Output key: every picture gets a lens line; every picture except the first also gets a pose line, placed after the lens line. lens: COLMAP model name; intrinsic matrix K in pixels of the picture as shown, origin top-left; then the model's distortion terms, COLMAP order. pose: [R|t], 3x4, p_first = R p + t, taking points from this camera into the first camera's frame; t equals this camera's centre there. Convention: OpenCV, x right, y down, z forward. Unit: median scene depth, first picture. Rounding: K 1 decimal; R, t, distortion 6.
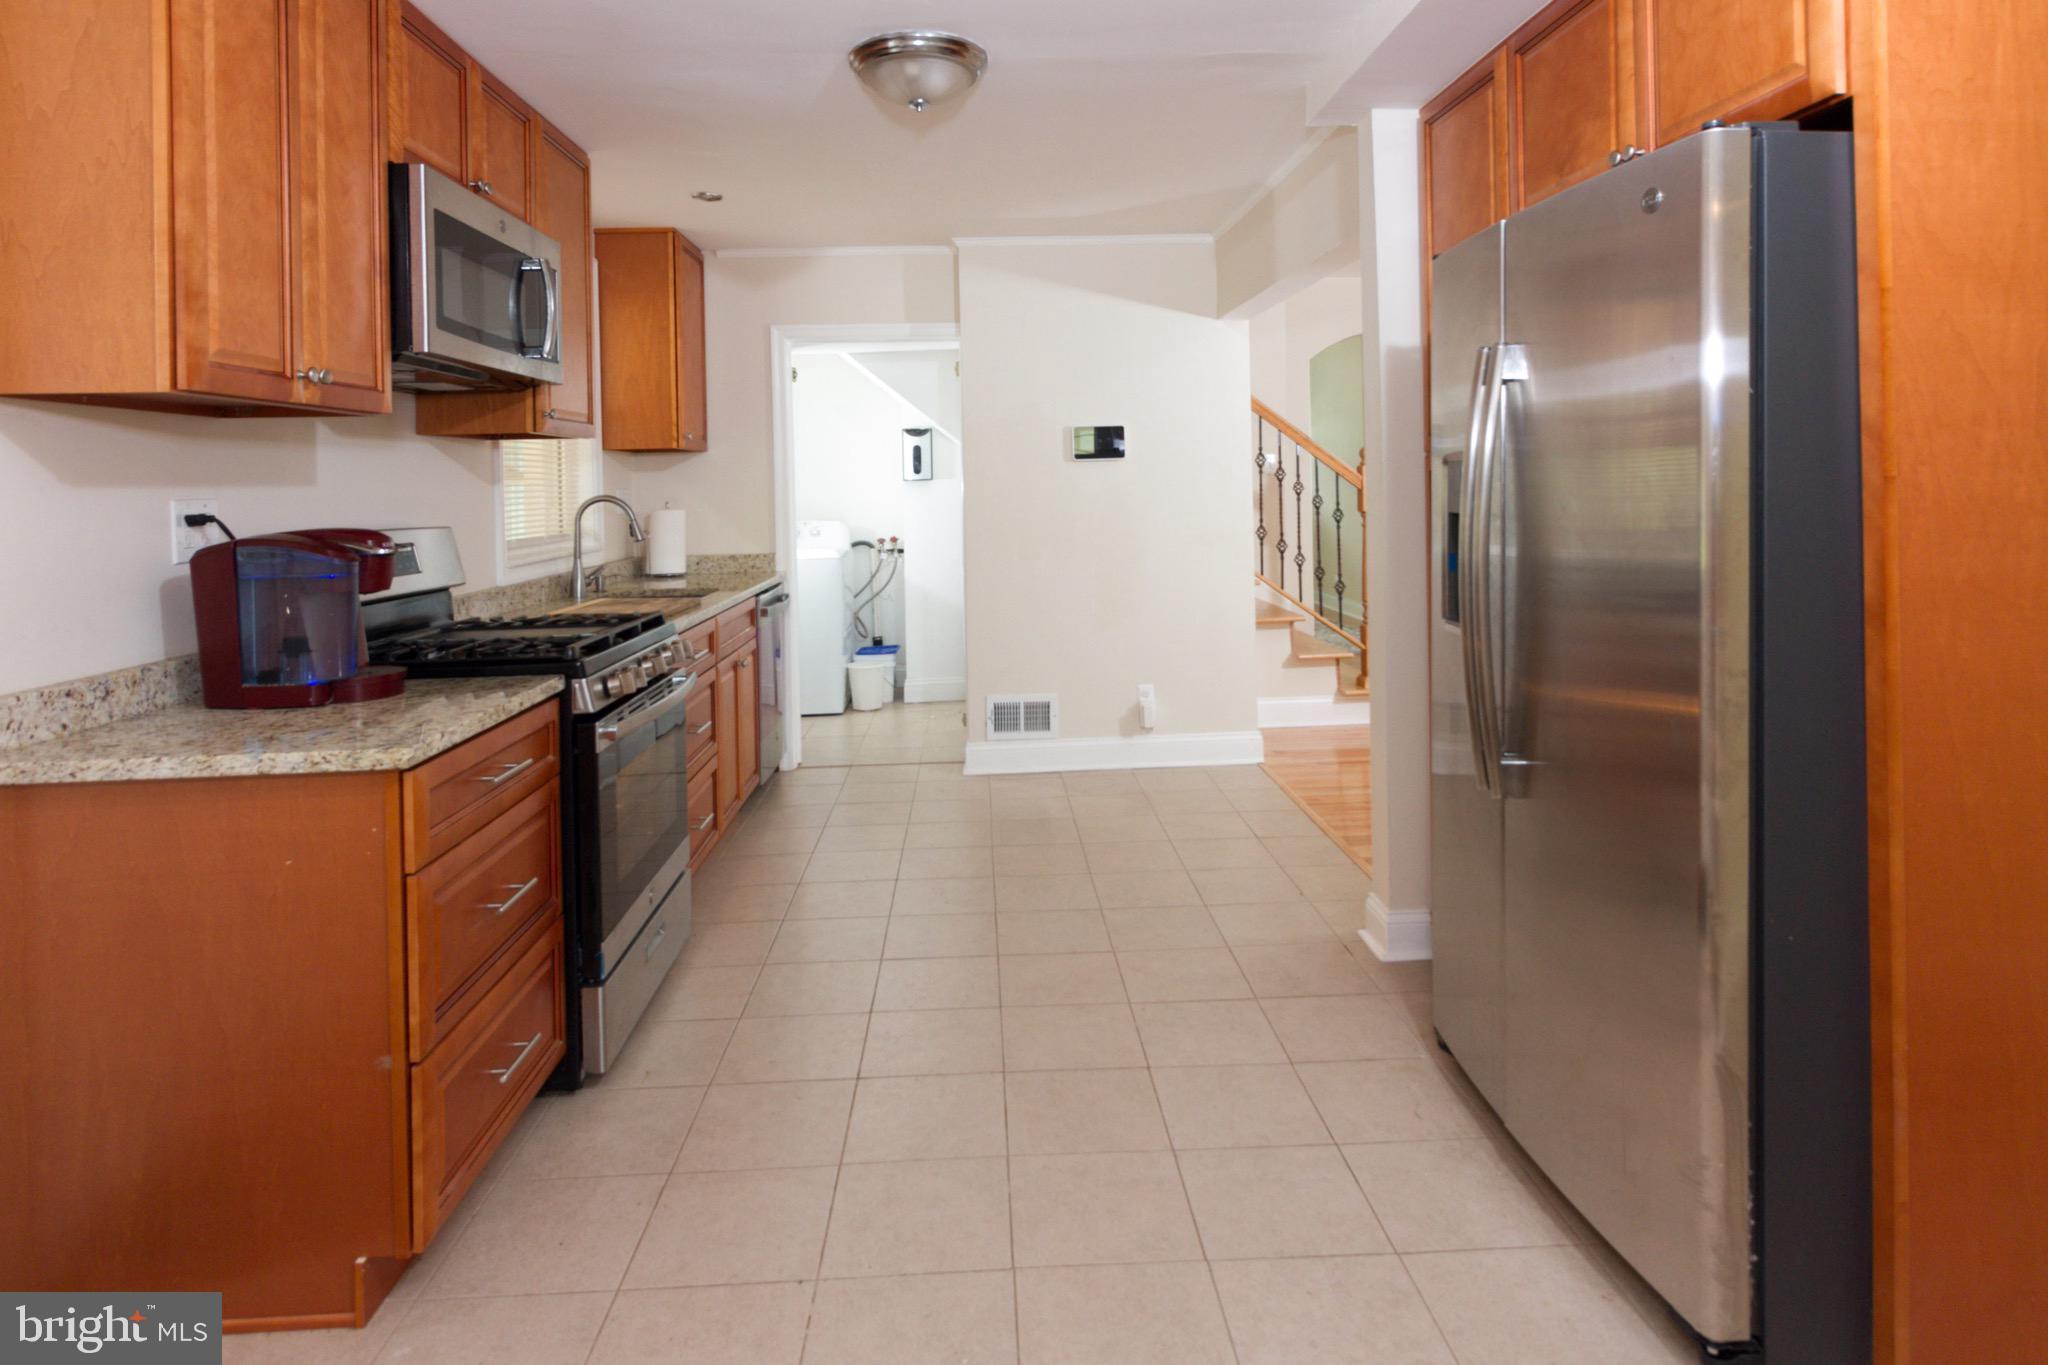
lens RADIAL K [[1128.7, 0, 1020.6], [0, 1128.7, 495.0], [0, 0, 1]] dist [-0.007281, 0.001520]
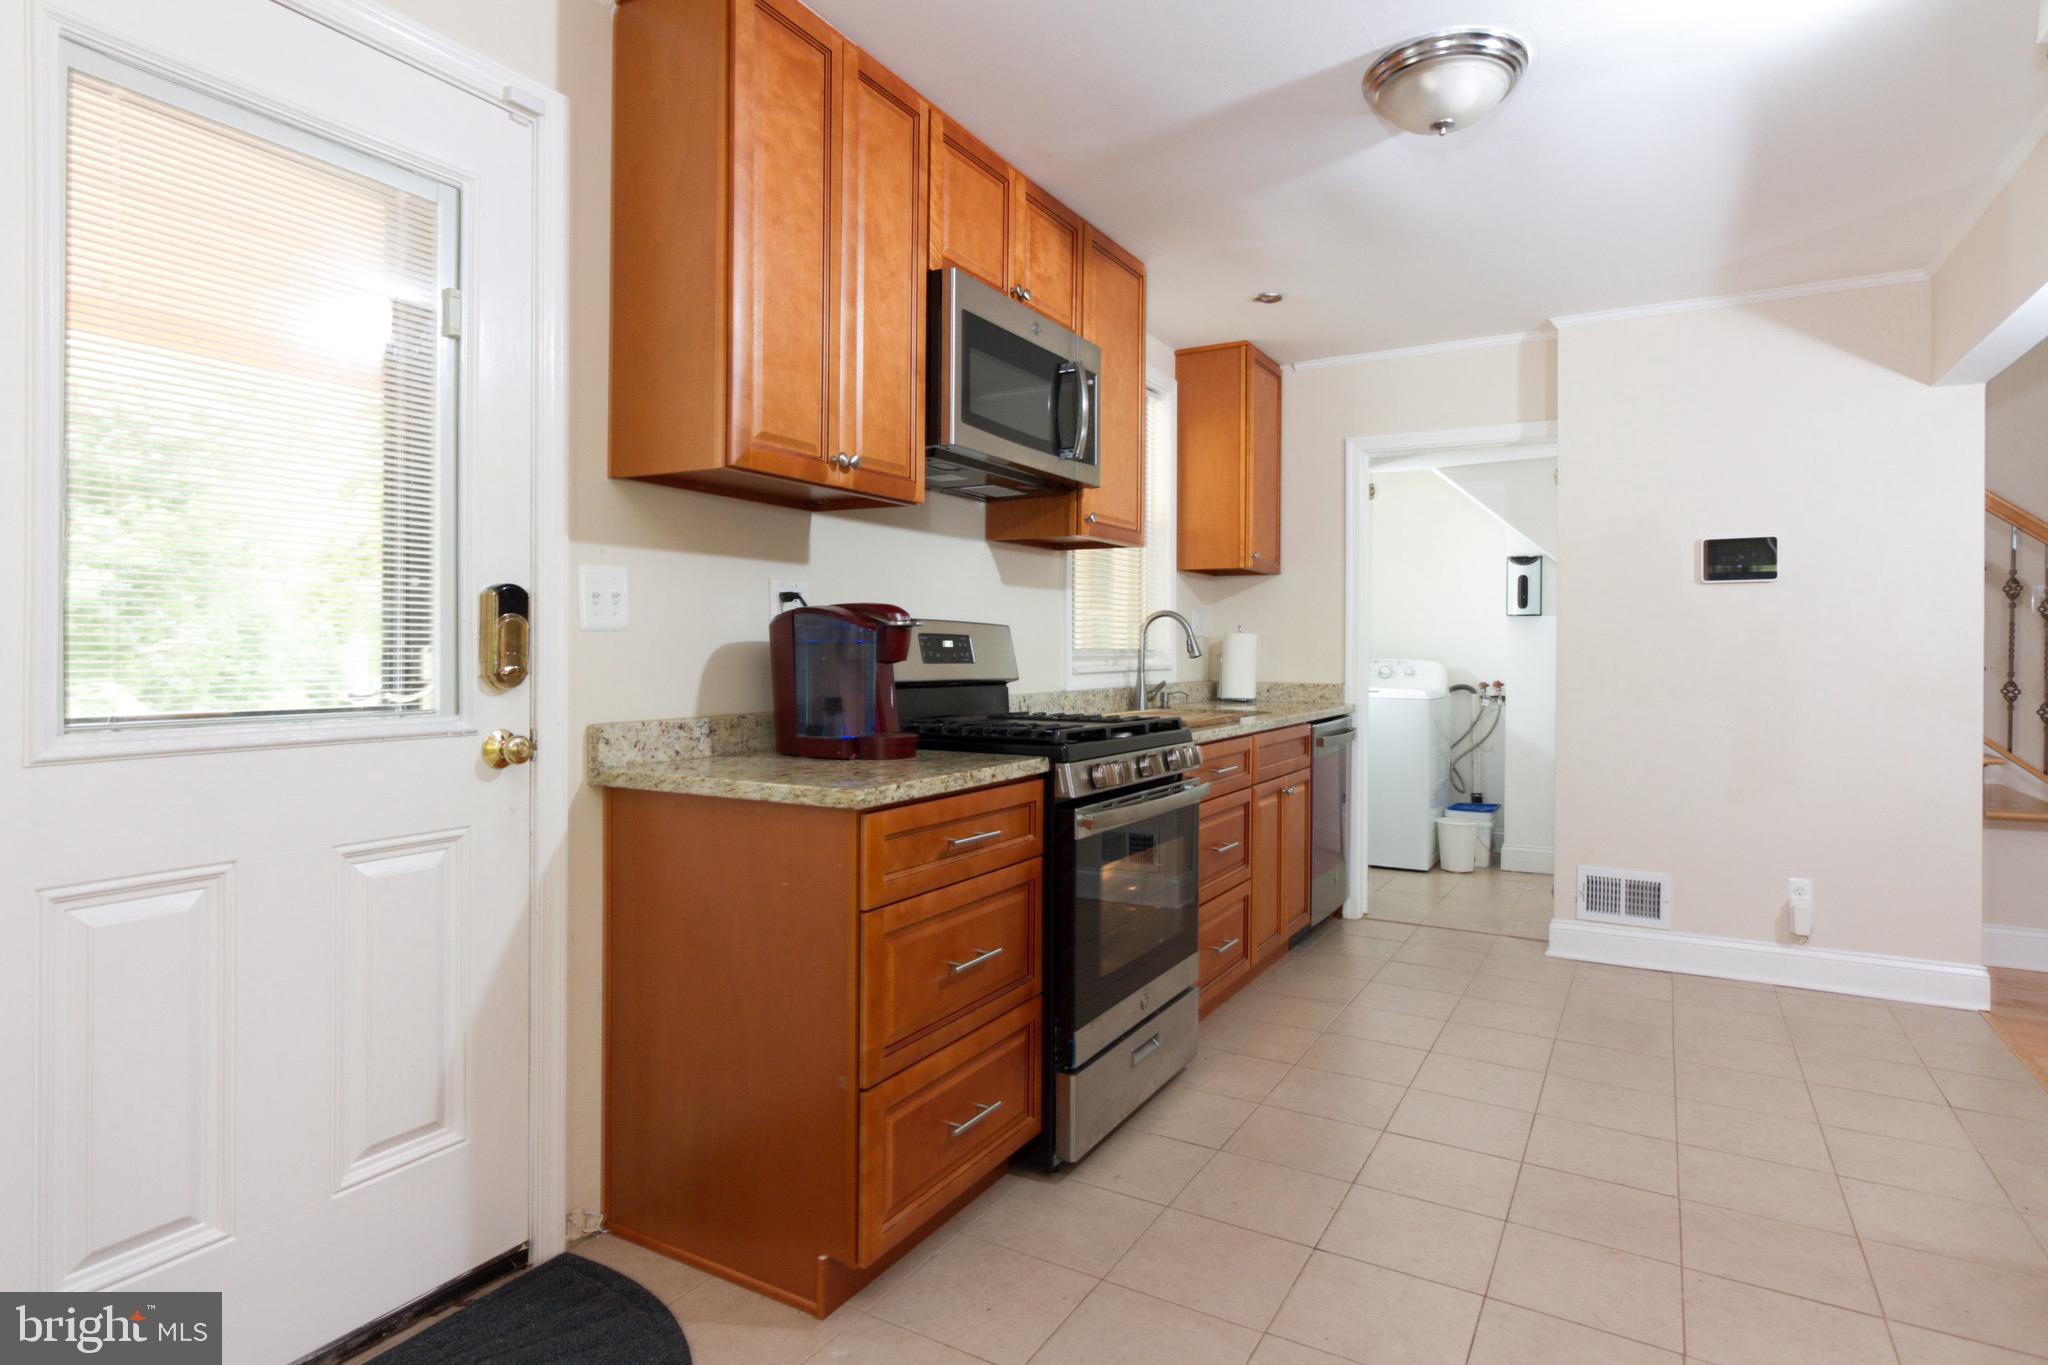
lens RADIAL K [[1139.1, 0, 1024.1], [0, 1139.1, 642.0], [0, 0, 1]] dist [-0.004679, -0.000027]
pose [[0.849576, 0.044847, -0.525557, 0.103811], [-0.048652, 0.998794, 0.006583, 0.047814], [0.525218, 0.019976, 0.850733, 0.109869]]
